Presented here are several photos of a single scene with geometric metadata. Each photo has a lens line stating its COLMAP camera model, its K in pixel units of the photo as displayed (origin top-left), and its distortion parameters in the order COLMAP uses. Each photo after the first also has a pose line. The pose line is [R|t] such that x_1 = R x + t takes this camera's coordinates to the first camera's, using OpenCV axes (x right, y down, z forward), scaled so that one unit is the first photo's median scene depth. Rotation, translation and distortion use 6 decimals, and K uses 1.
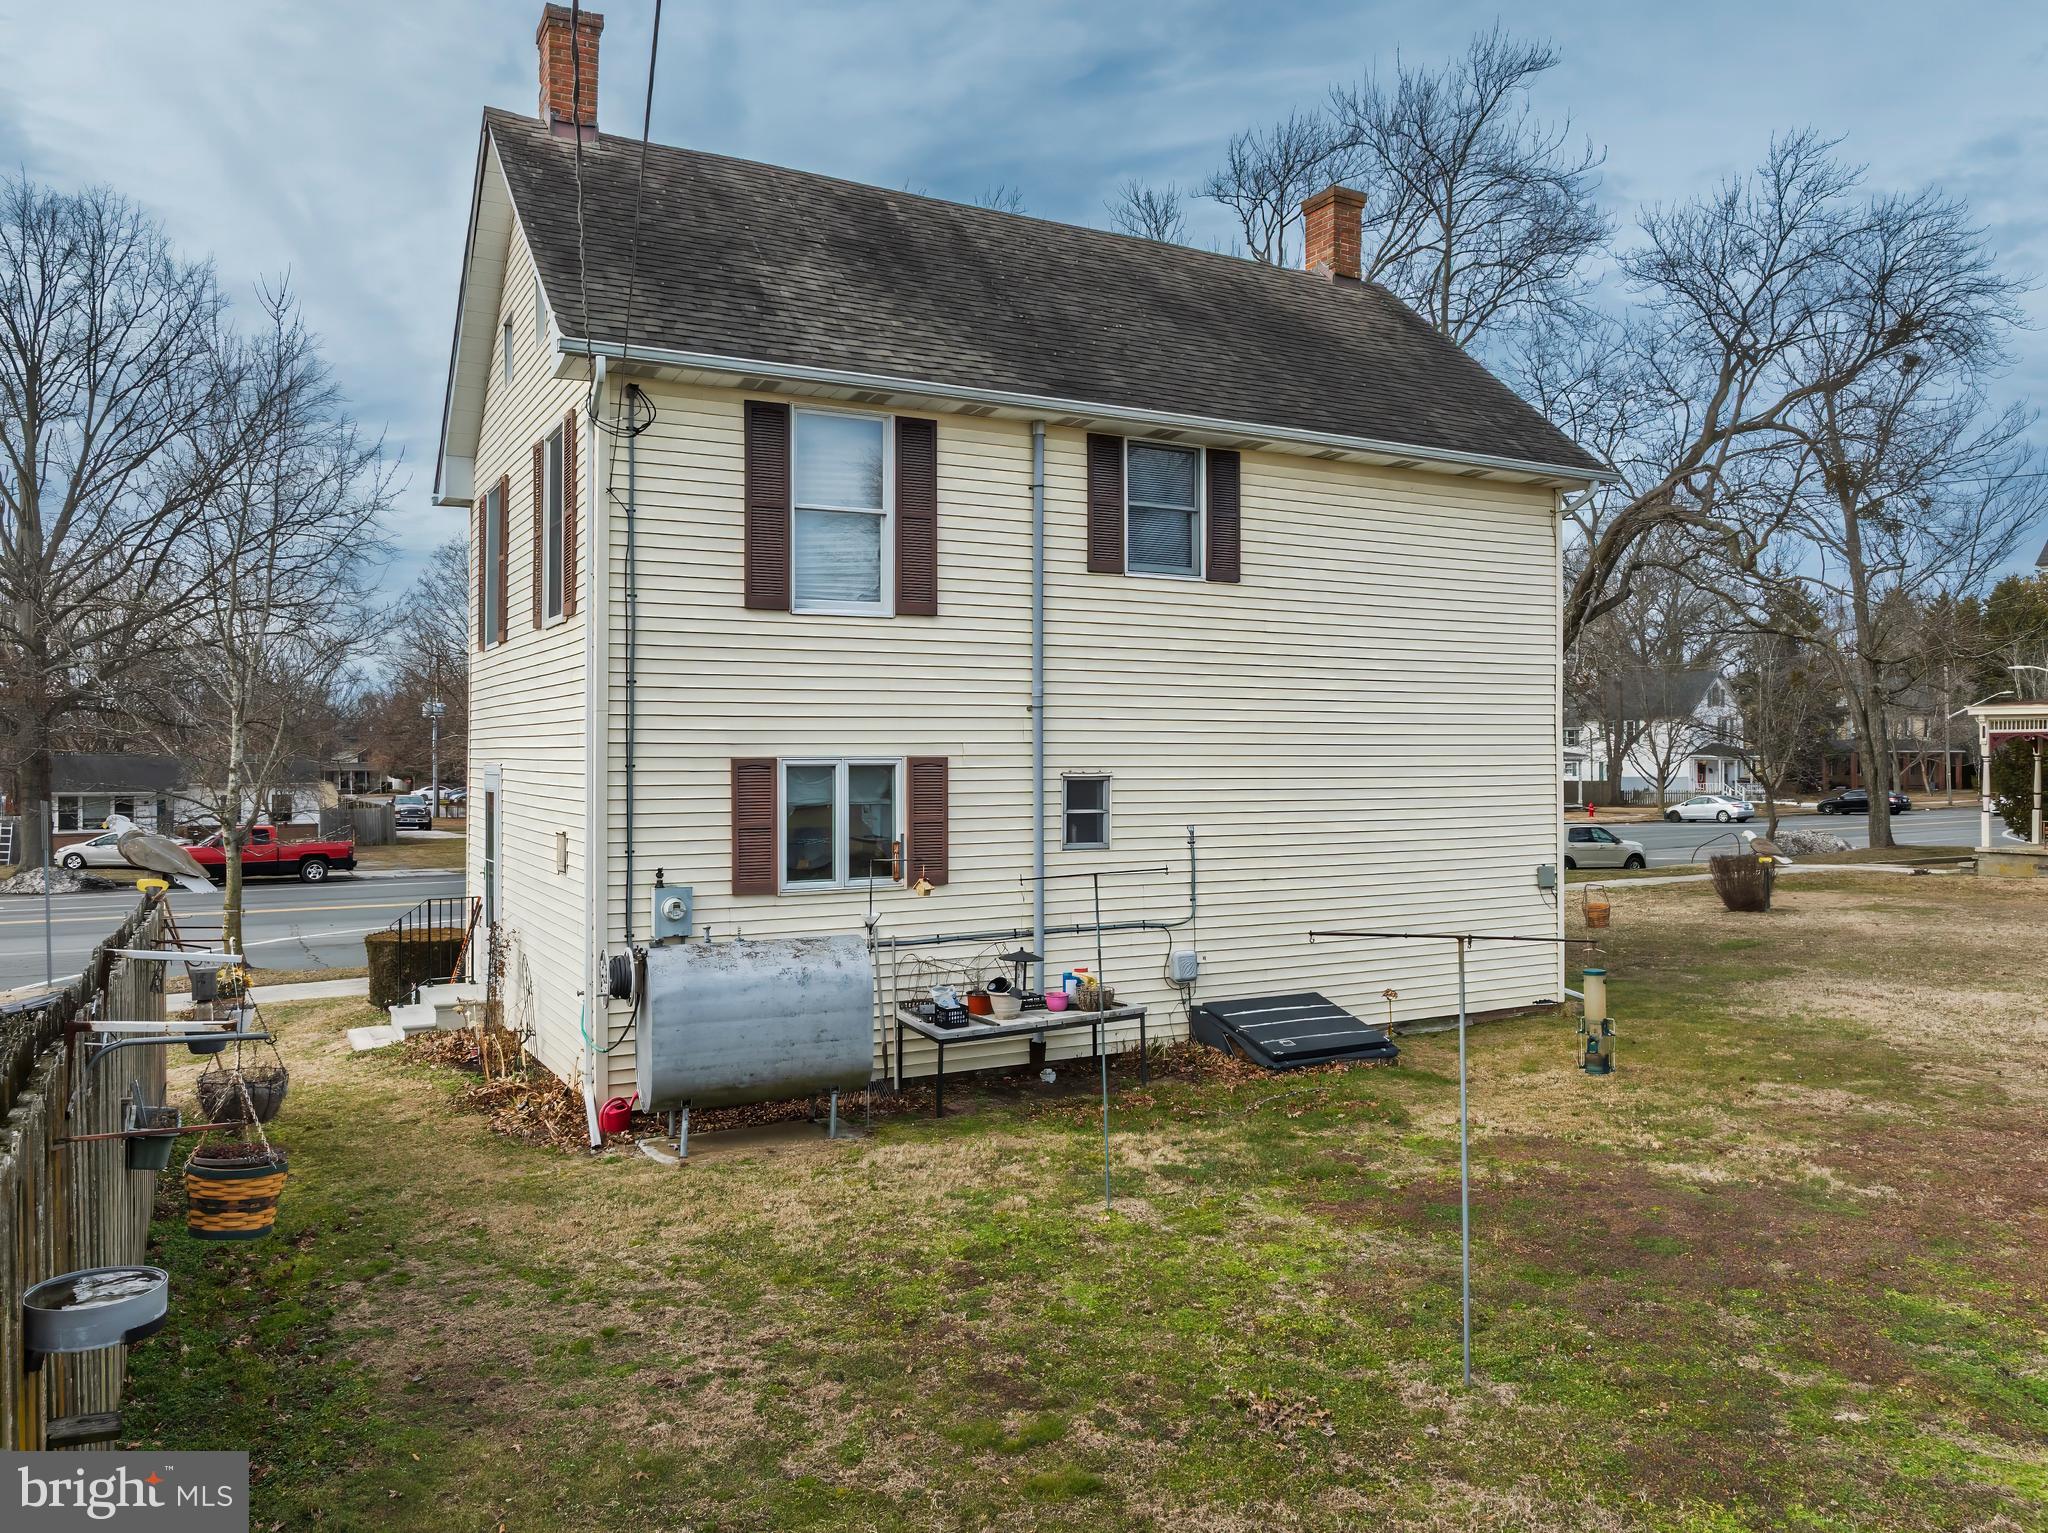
lens RADIAL K [[1471.4, 0, 1033.1], [0, 1471.4, 763.2], [0, 0, 1]] dist [-0.026476, 0.002418]
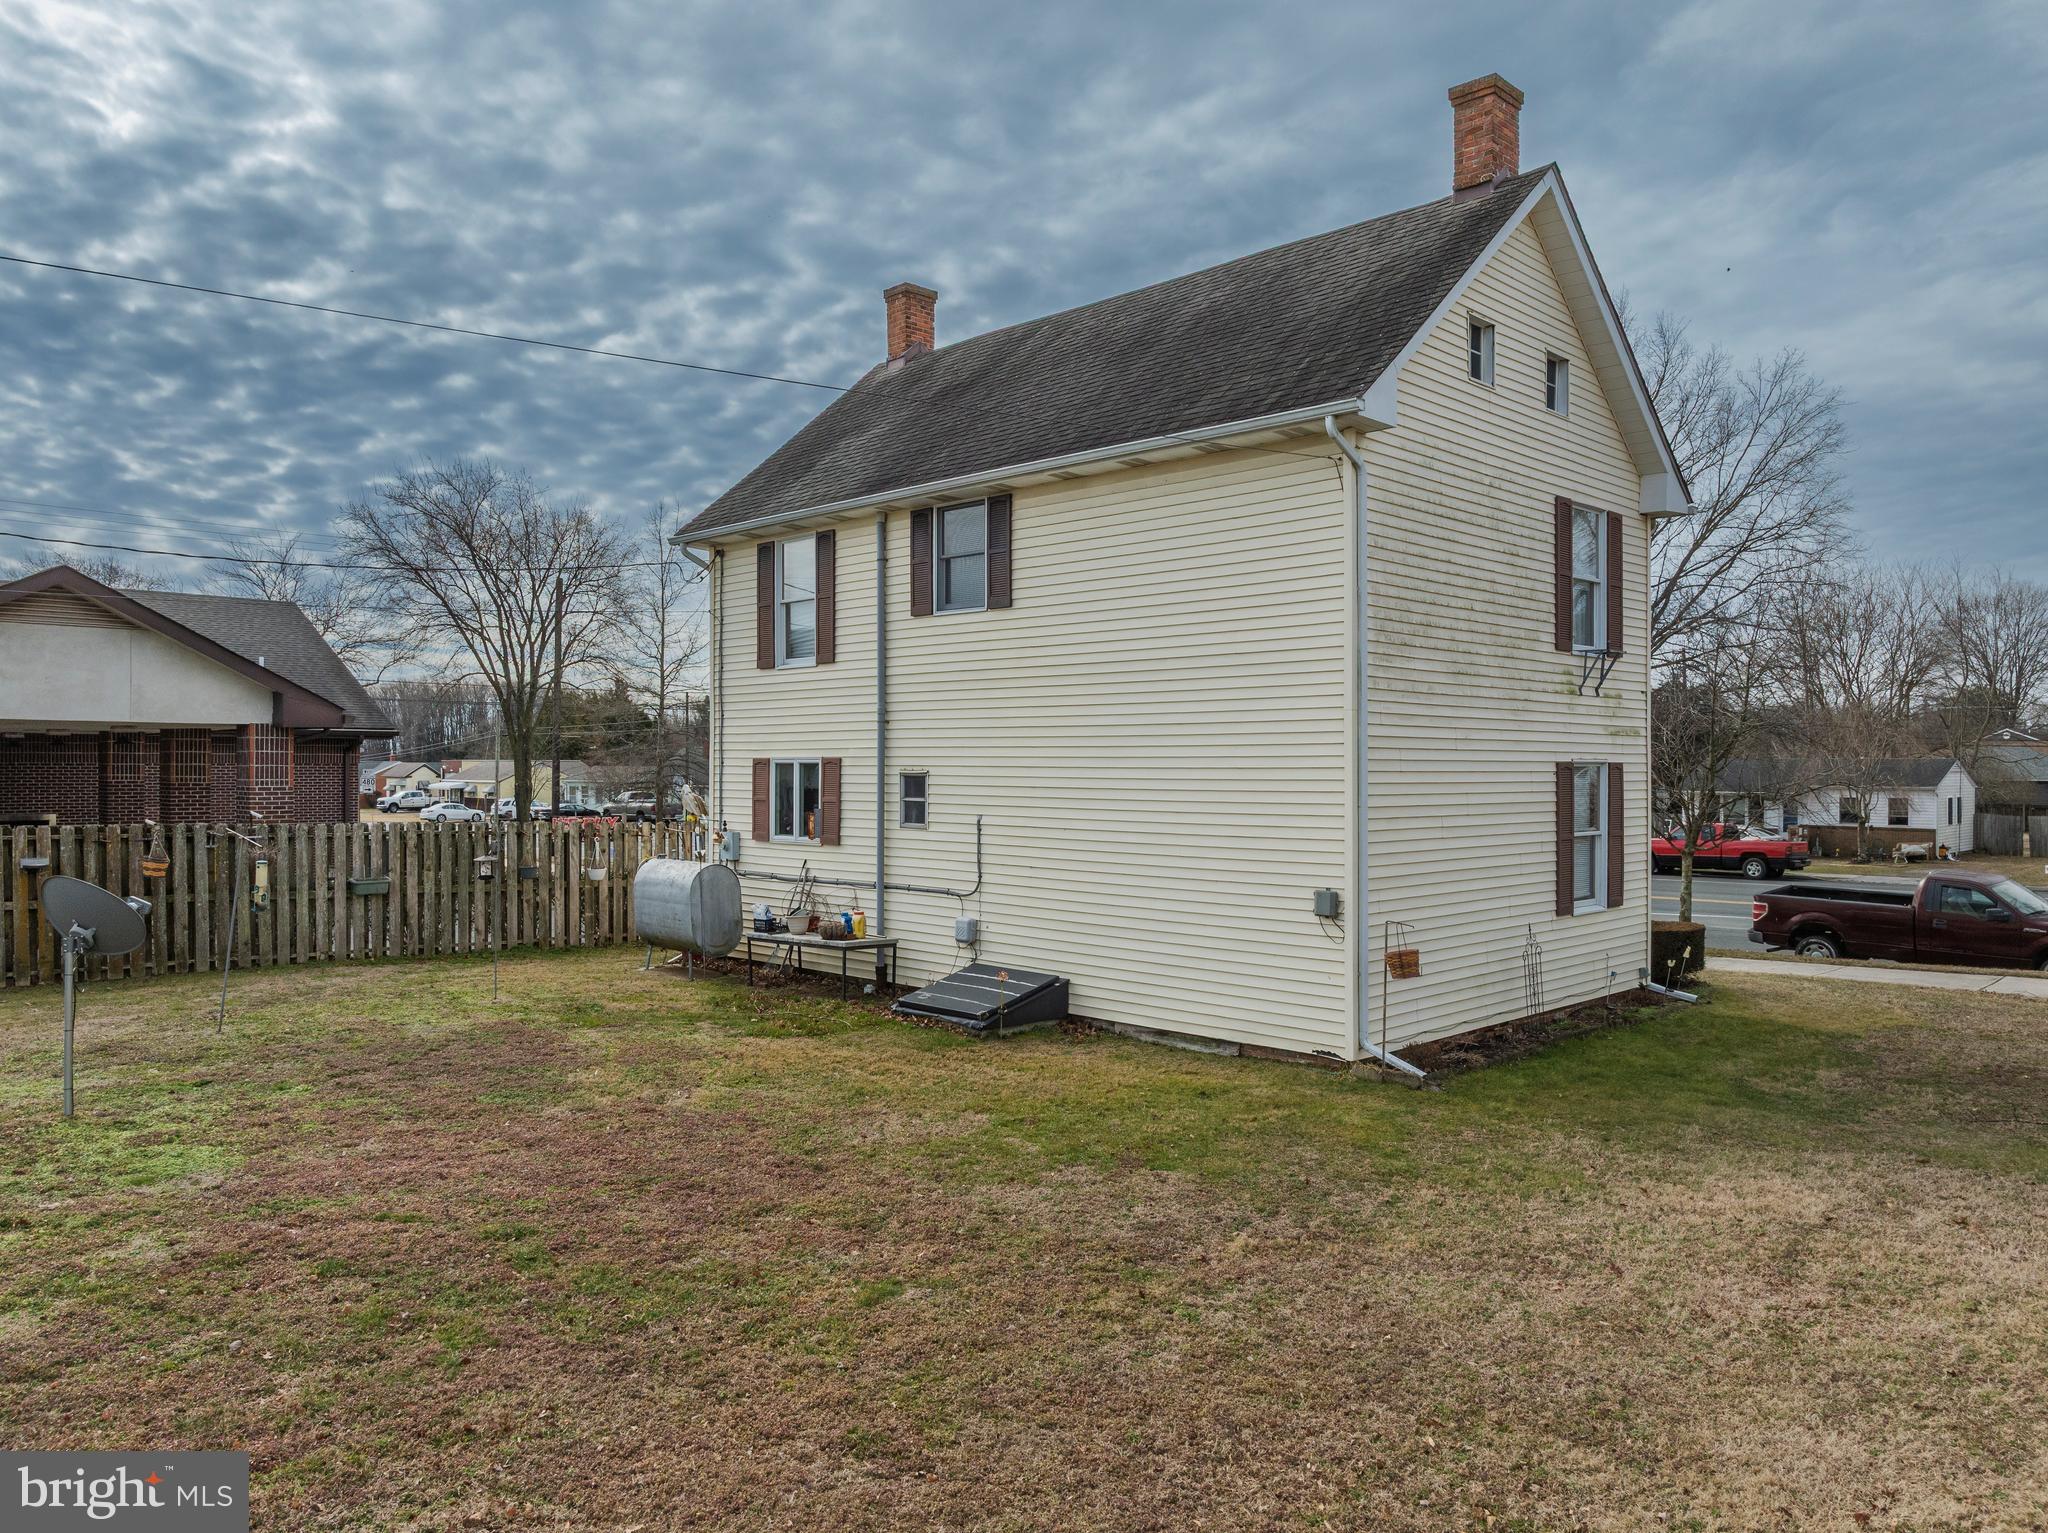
lens RADIAL K [[1471.4, 0, 1029.6], [0, 1471.4, 766.0], [0, 0, 1]] dist [-0.026476, 0.002418]
pose [[0.280226, 0.004719, -0.959922, 1.326624], [-0.005370, 0.999980, 0.003348, -0.002124], [0.959919, 0.004216, 0.280246, 0.733673]]
